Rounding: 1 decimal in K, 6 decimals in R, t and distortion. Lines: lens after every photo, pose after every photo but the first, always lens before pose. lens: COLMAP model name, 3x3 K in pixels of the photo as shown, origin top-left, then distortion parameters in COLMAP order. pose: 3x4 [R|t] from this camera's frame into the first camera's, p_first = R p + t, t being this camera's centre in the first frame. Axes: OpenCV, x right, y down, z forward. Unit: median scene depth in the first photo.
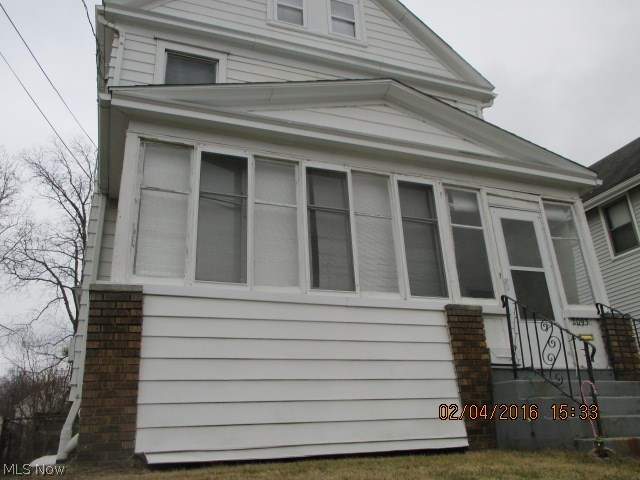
lens RADIAL K [[527.2, 0, 320.0], [0, 527.2, 240.0], [0, 0, 1]] dist [-0.012579, -0.009905]
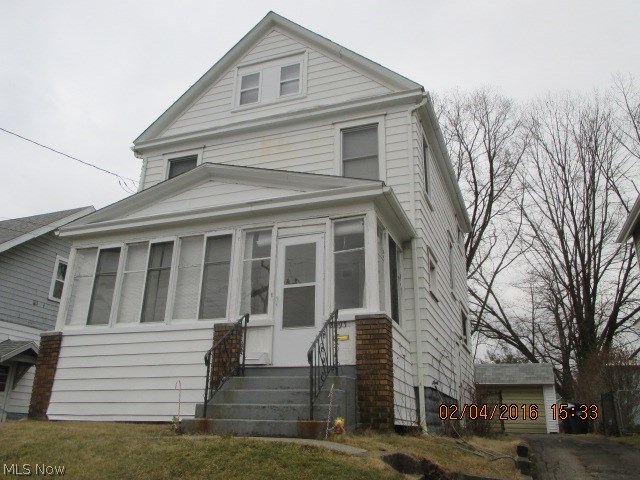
lens RADIAL K [[527.2, 0, 320.0], [0, 527.2, 240.0], [0, 0, 1]] dist [-0.012579, -0.009905]
pose [[0.758374, -0.170396, -0.629153, 1.257971], [0.192300, 0.980753, -0.033826, 0.002132], [0.622808, -0.095333, 0.776545, 0.079500]]
